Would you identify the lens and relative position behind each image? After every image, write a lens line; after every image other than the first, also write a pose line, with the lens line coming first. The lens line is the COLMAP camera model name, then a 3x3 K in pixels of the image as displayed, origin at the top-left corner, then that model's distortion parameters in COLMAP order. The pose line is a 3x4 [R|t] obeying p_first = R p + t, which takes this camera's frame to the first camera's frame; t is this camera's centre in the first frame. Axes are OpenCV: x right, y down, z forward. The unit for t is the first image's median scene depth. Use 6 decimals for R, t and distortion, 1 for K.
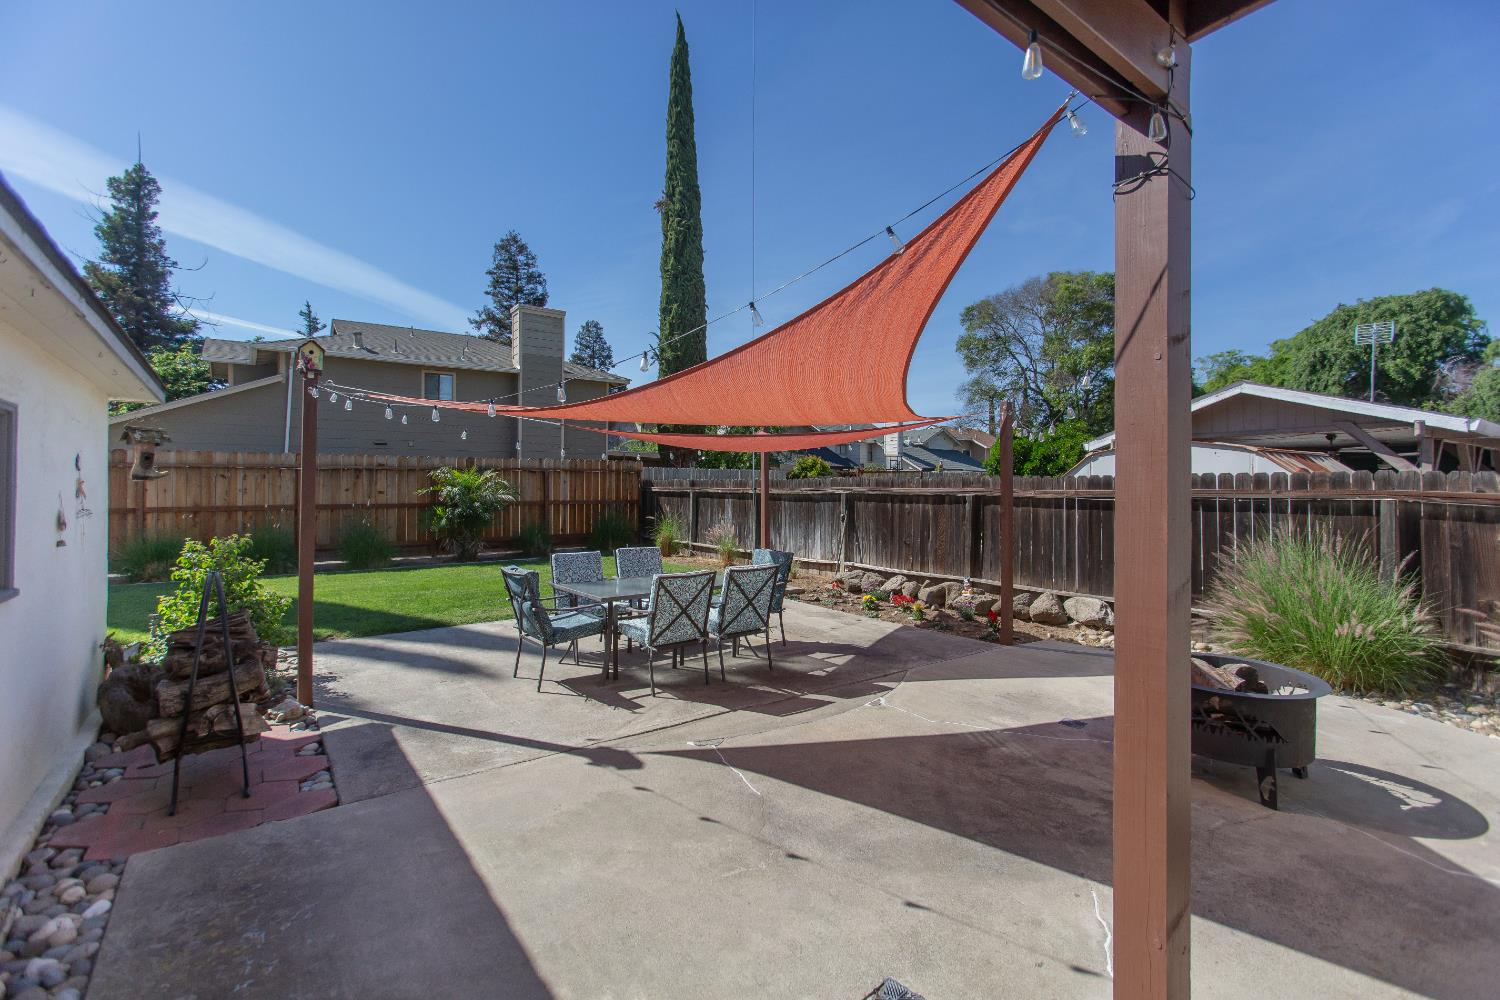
lens RADIAL K [[677.4, 0, 749.7], [0, 677.4, 486.8], [0, 0, 1]] dist [-0.010306, 0.006691]
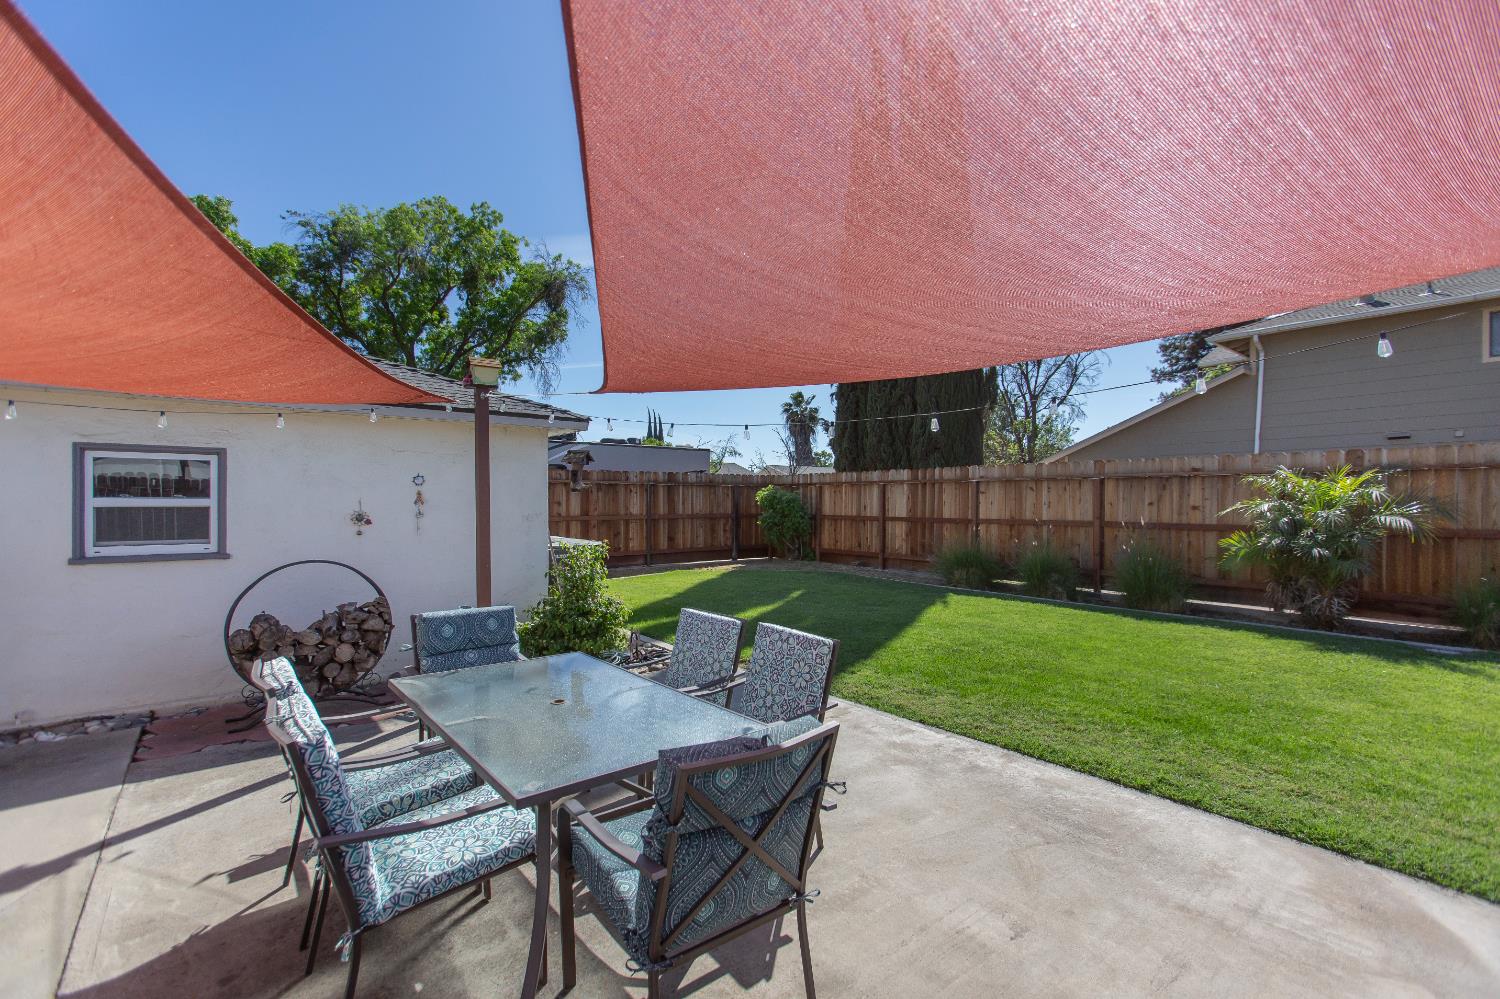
lens RADIAL K [[677.4, 0, 750.1], [0, 677.4, 492.4], [0, 0, 1]] dist [-0.010306, 0.006691]
pose [[0.036266, -0.011719, -0.999273, 0.169712], [-0.004583, 0.999919, -0.011893, 0.002781], [0.999332, 0.005011, 0.036209, 0.565250]]
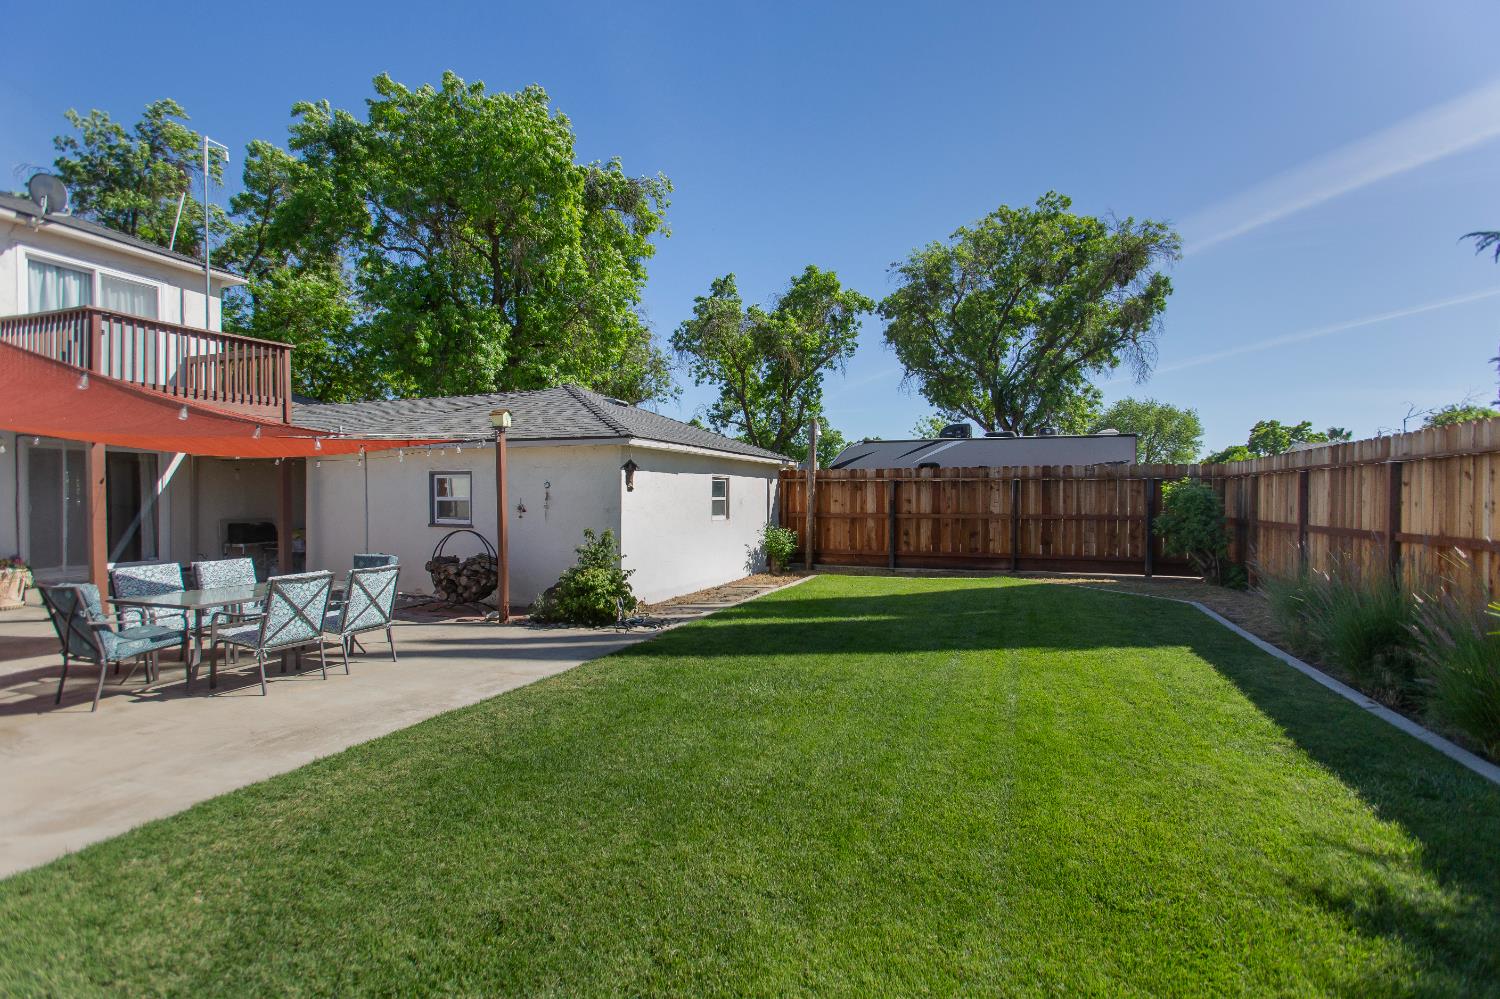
lens RADIAL K [[677.4, 0, 745.5], [0, 677.4, 506.8], [0, 0, 1]] dist [-0.010306, 0.006691]
pose [[-0.841565, 0.006181, -0.540121, -0.103474], [-0.003408, 0.999854, 0.016752, 0.000564], [0.540145, 0.015939, -0.841421, 1.127463]]
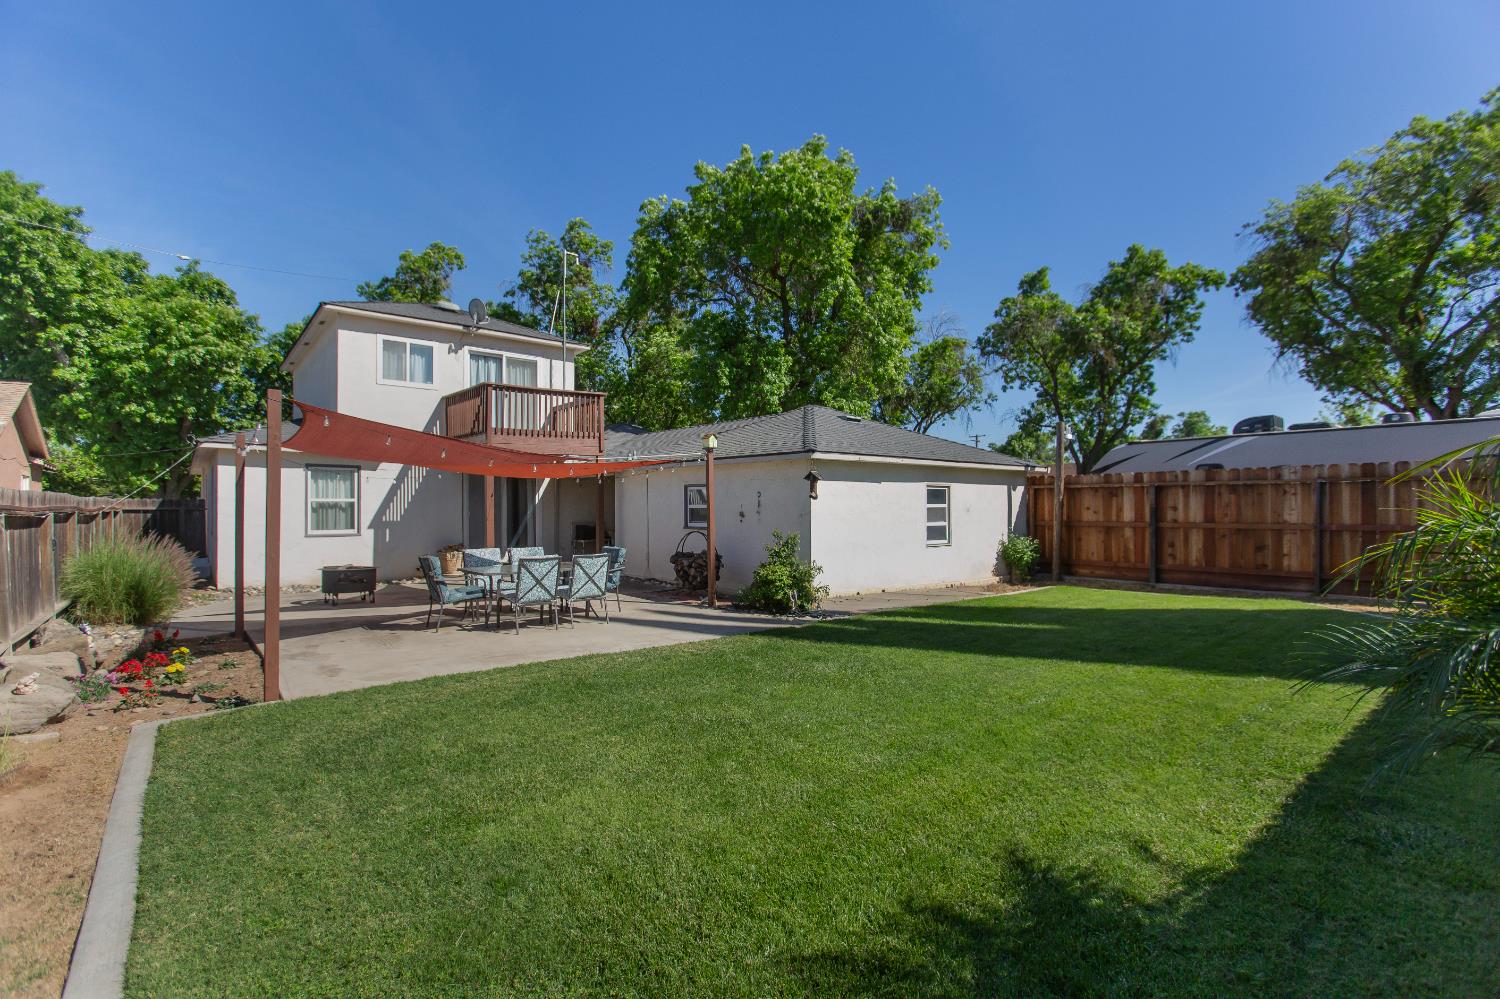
lens RADIAL K [[677.4, 0, 755.2], [0, 677.4, 510.0], [0, 0, 1]] dist [-0.010306, 0.006691]
pose [[-0.997689, 0.001829, -0.067924, -0.268761], [0.001377, 0.999977, 0.006697, 0.004103], [0.067935, 0.006588, -0.997668, 1.277005]]
